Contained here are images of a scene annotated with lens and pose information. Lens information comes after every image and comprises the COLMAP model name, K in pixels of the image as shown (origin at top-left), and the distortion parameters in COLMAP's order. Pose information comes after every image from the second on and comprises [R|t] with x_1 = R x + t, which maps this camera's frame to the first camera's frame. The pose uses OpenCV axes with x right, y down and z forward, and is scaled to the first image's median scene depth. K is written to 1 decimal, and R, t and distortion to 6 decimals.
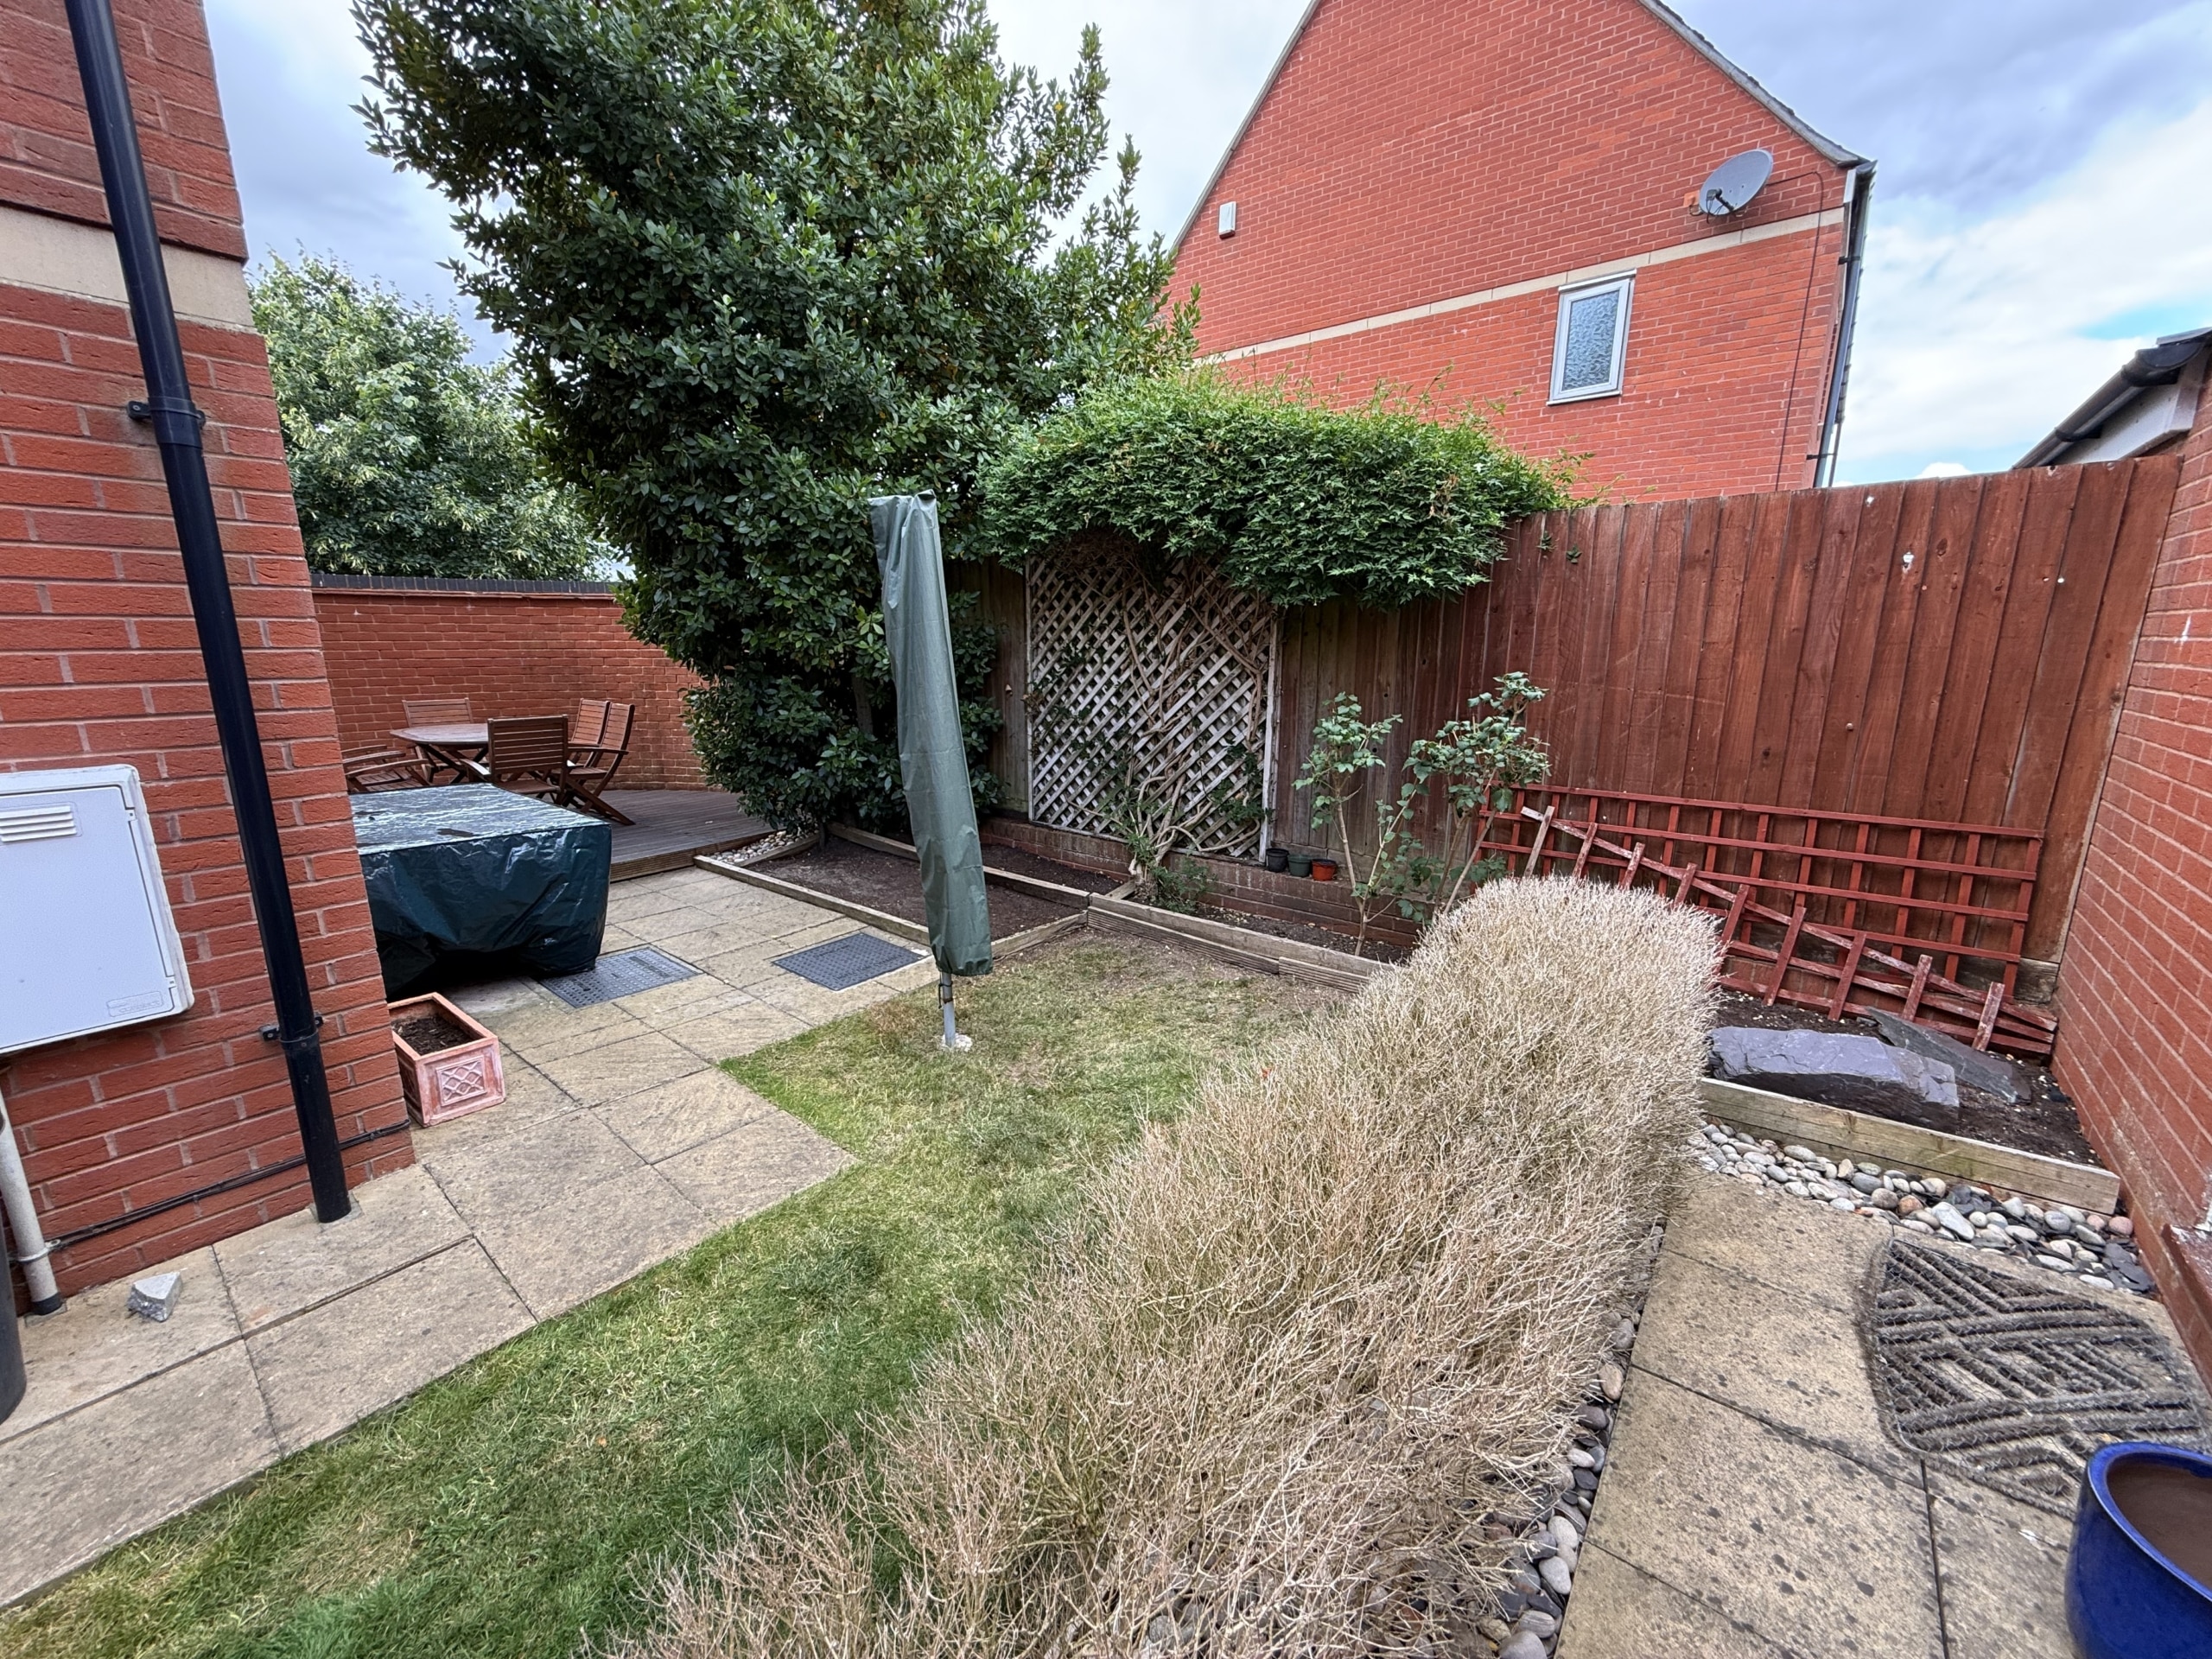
lens RADIAL K [[881.2, 0, 1101.6], [0, 881.2, 829.6], [0, 0, 1]] dist [-0.000413, 0.000087]
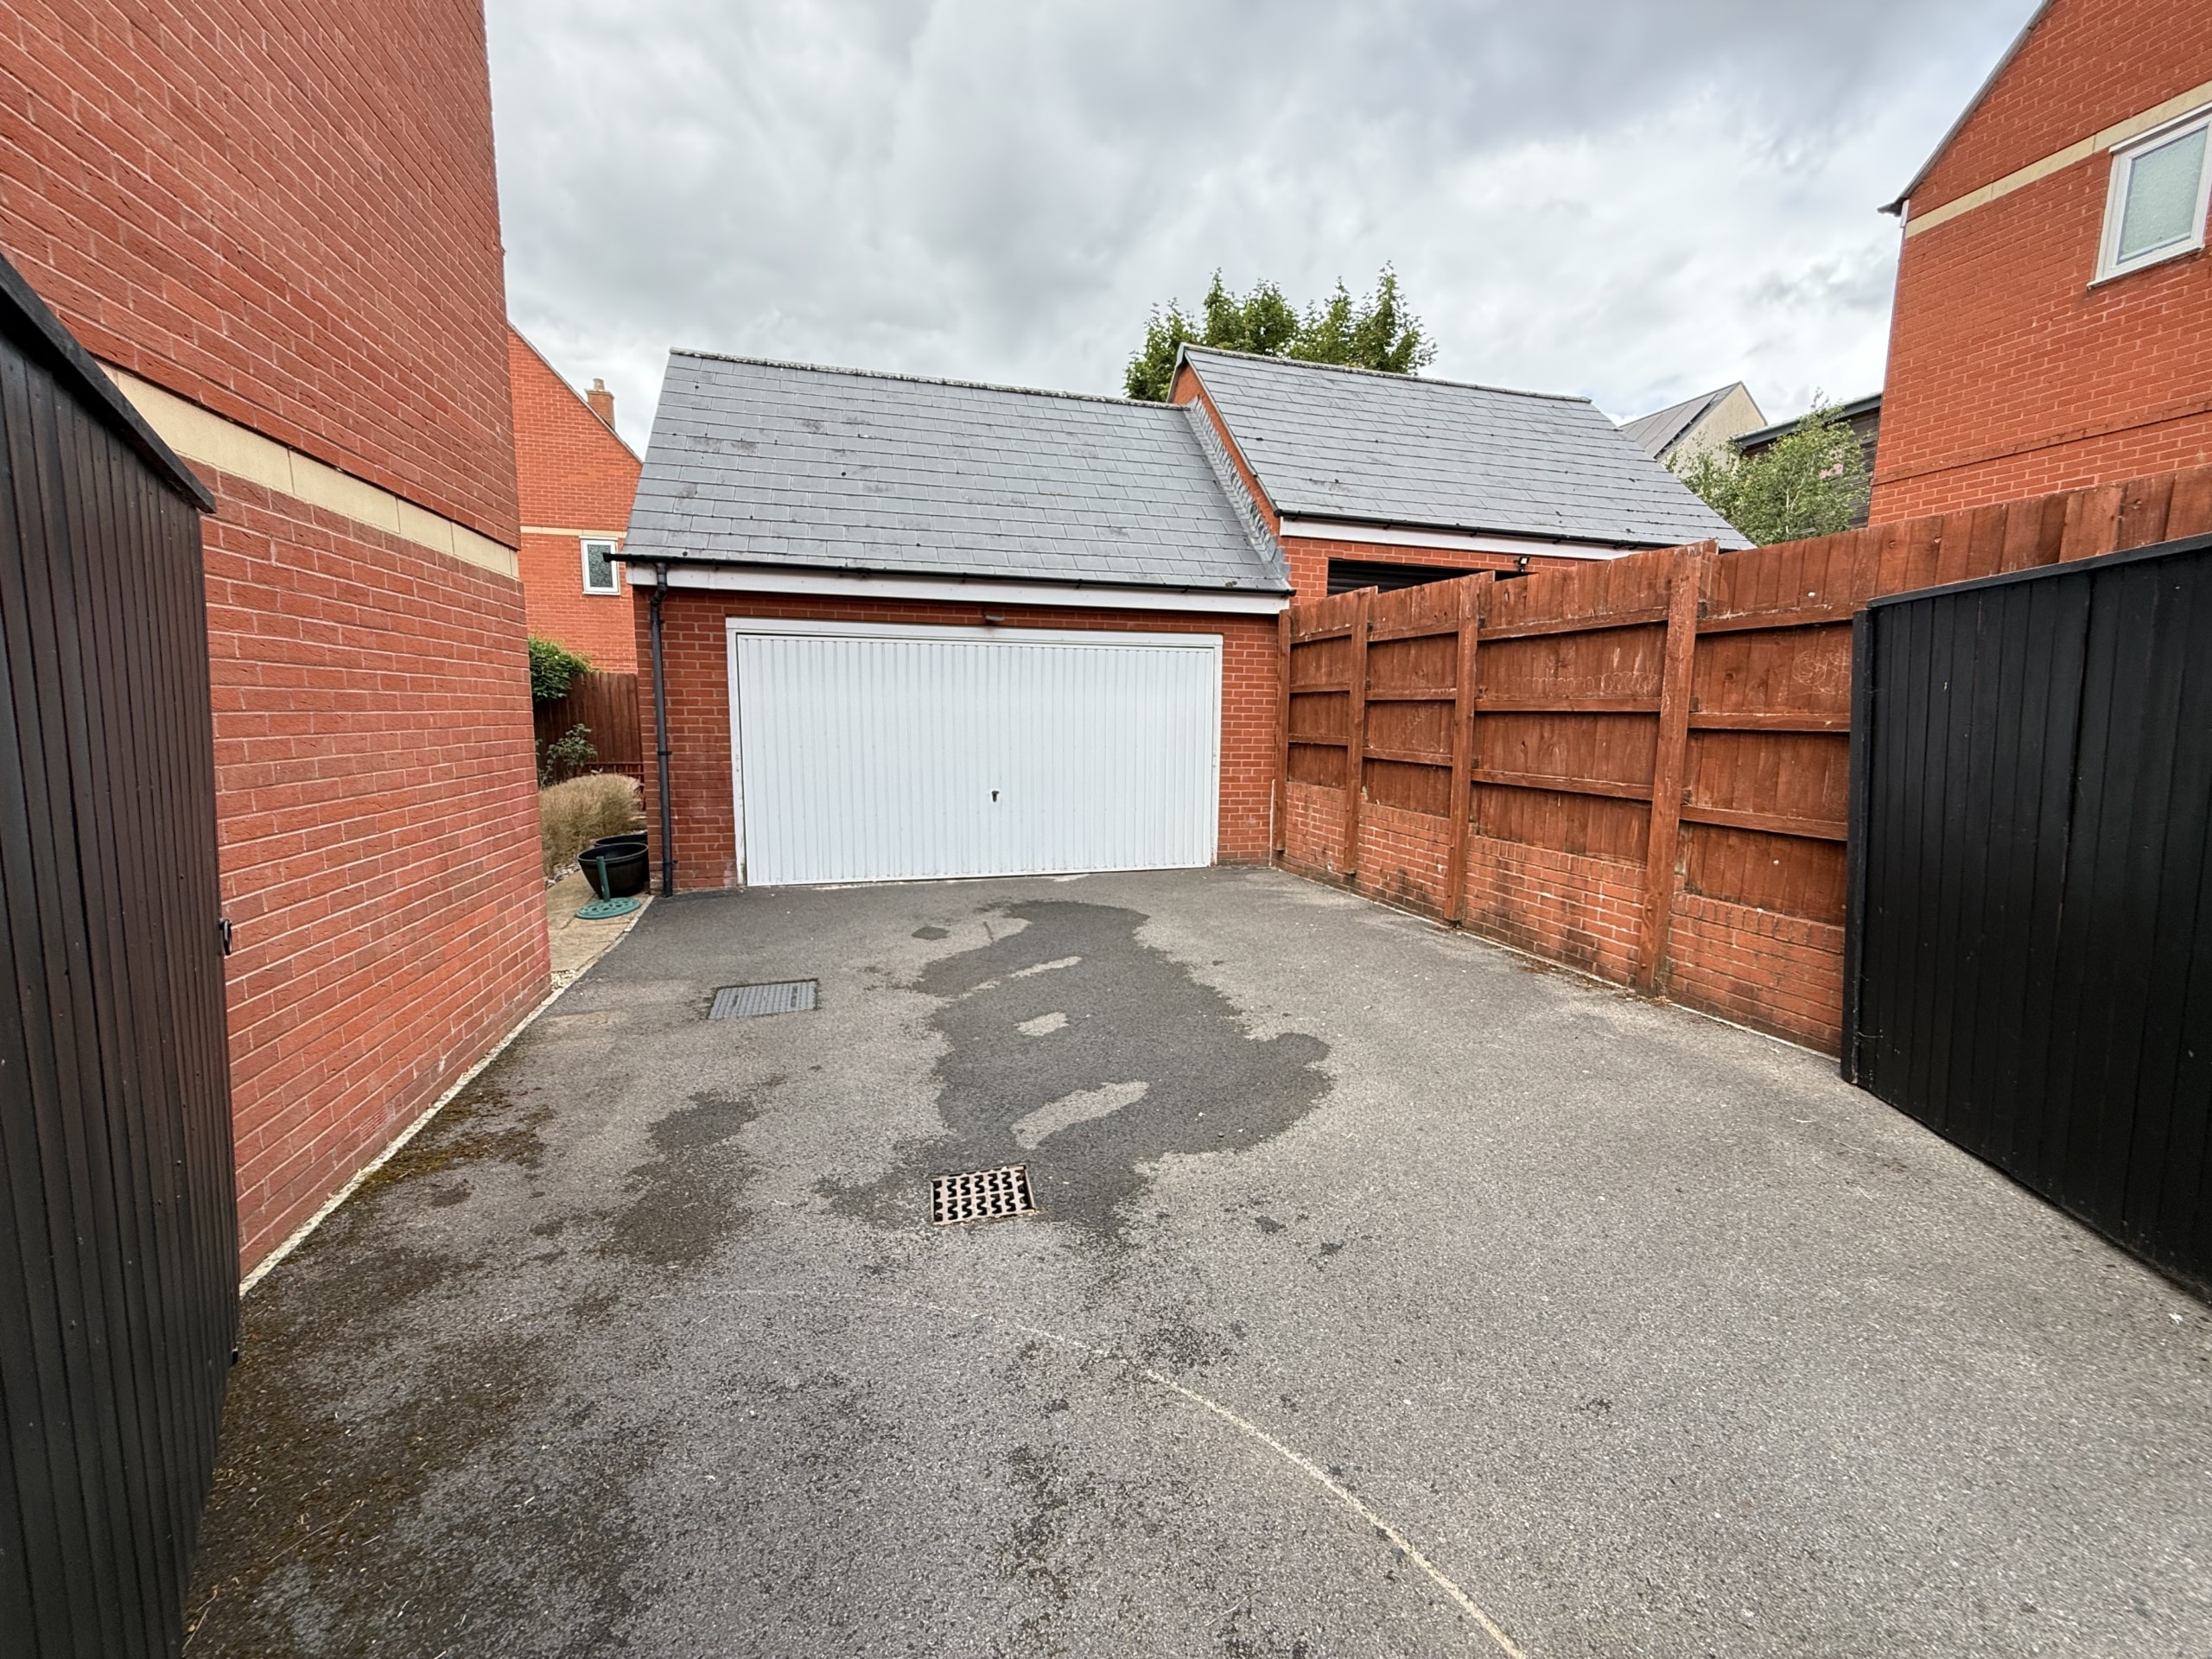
lens RADIAL K [[881.2, 0, 1101.6], [0, 881.2, 829.6], [0, 0, 1]] dist [-0.000413, 0.000087]
pose [[0.584228, -0.094233, 0.806100, -0.978425], [0.159264, 0.987236, -0.000020, 0.474235], [-0.795809, 0.128394, 0.591779, -2.215767]]
